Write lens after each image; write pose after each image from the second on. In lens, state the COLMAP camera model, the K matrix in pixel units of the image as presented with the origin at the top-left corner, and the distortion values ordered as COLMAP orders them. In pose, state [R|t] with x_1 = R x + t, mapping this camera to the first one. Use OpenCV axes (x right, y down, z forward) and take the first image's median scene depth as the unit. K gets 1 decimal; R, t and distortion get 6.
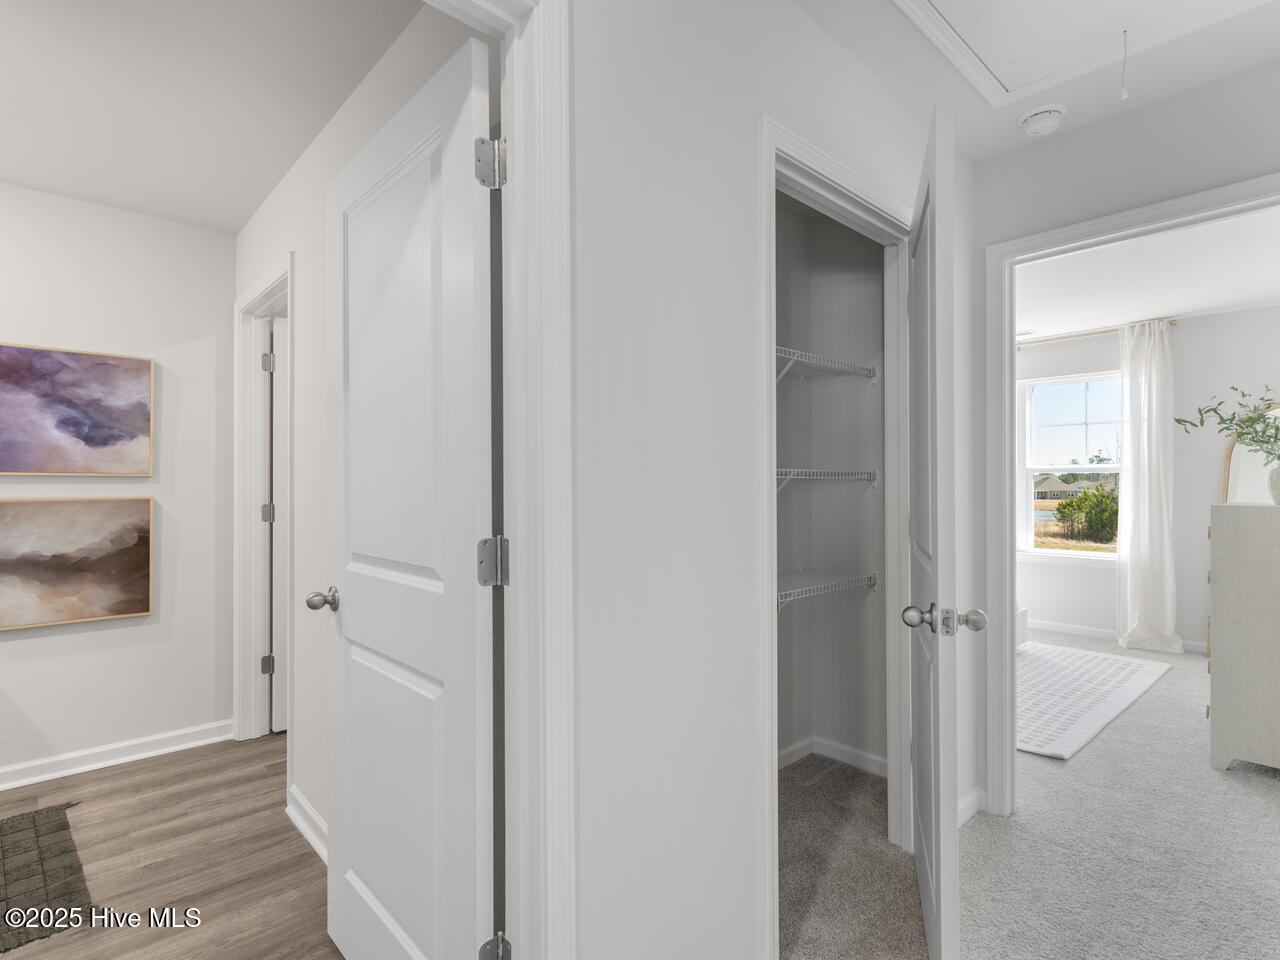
lens RADIAL K [[647.2, 0, 643.5], [0, 647.2, 477.6], [0, 0, 1]] dist [0.001044, -0.000482]
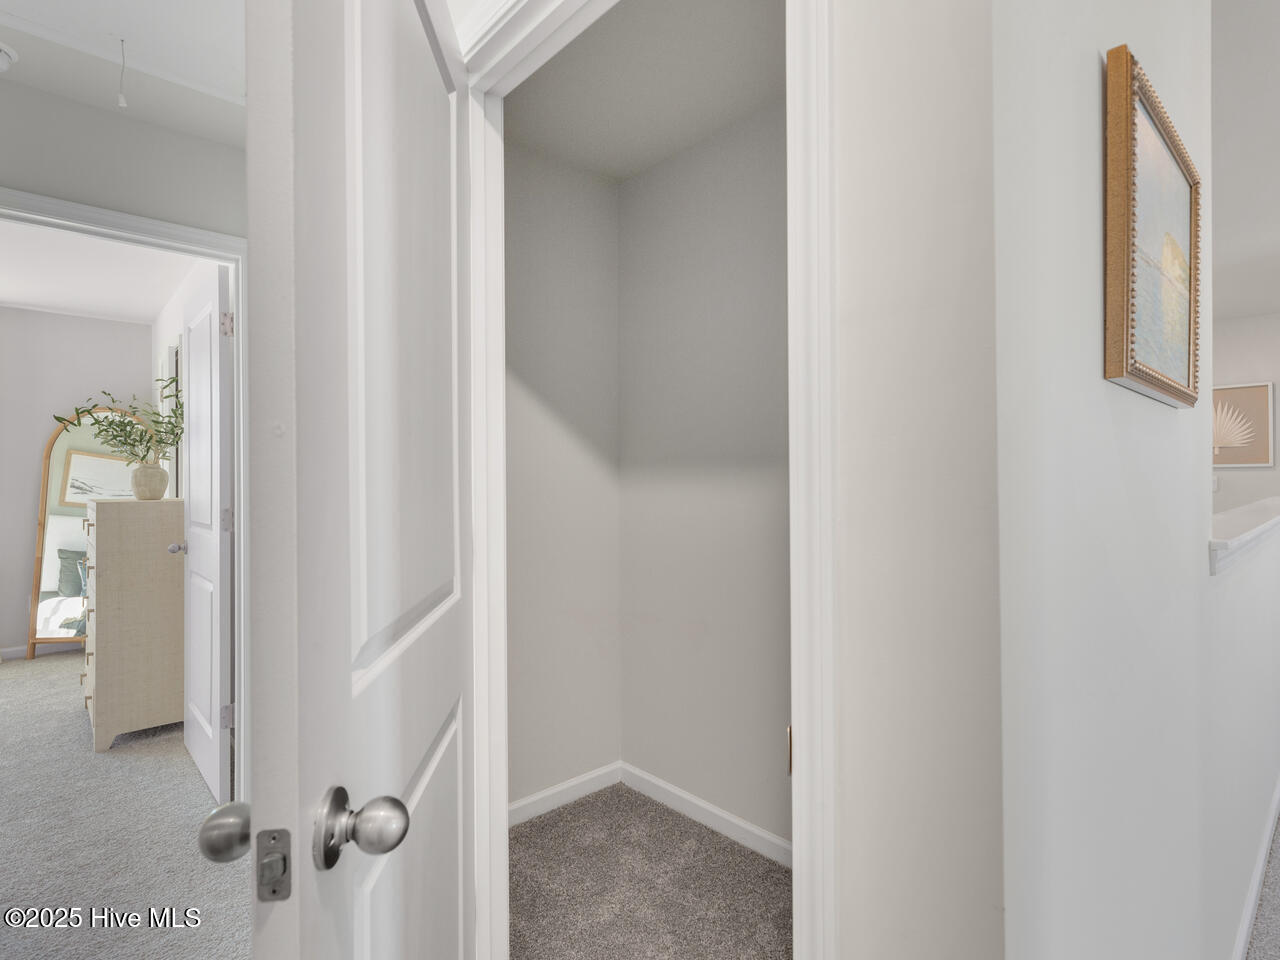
lens RADIAL K [[647.2, 0, 643.5], [0, 647.2, 477.6], [0, 0, 1]] dist [0.001044, -0.000482]
pose [[0.015890, -0.002507, 0.999871, -0.152763], [-0.002469, 0.999994, 0.002546, -0.003085], [-0.999871, -0.002509, 0.015884, 0.095777]]
